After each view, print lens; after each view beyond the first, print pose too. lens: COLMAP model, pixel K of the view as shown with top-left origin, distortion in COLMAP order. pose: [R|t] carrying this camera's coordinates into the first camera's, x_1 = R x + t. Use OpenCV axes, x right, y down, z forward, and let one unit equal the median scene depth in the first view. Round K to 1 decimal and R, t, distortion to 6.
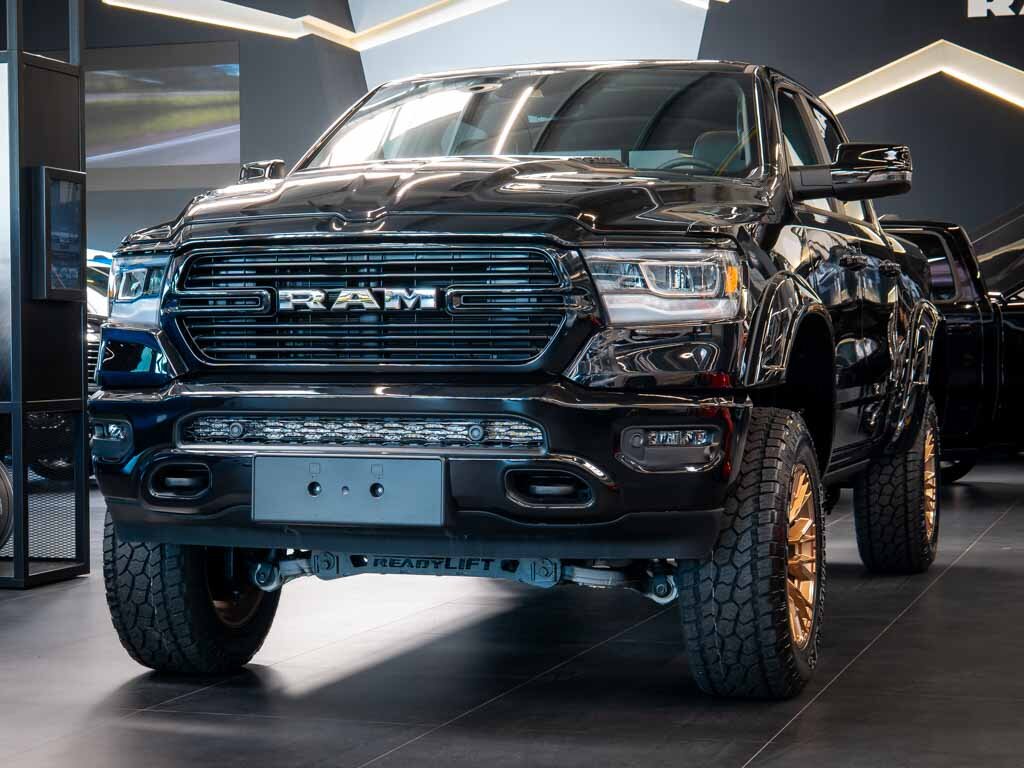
lens RADIAL K [[2063.2, 0, 541.4], [0, 2063.2, 385.6], [0, 0, 1]] dist [-0.003327, -0.391263]
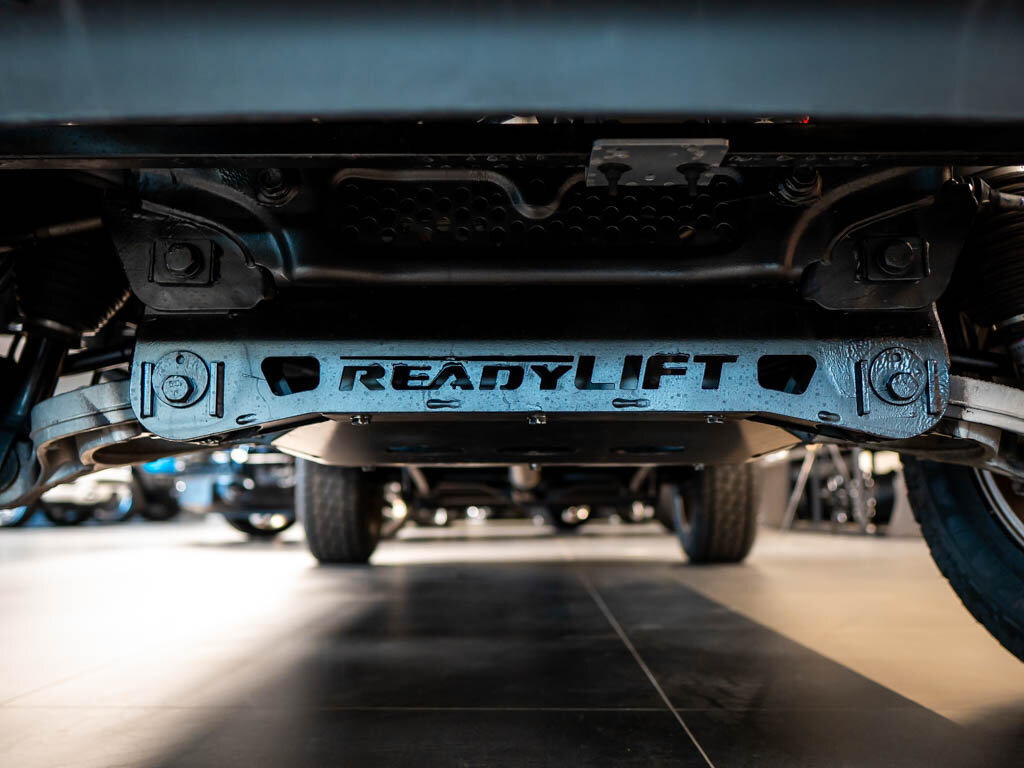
lens RADIAL K [[983.4, 0, 512.0], [0, 983.4, 384.0], [0, 0, 1]] dist [-0.008018, -0.004607]
pose [[0.963303, 0.033253, 0.266347, -0.103401], [0.004372, 0.990221, -0.139440, 0.116118], [-0.268379, 0.135488, 0.953738, 0.910804]]
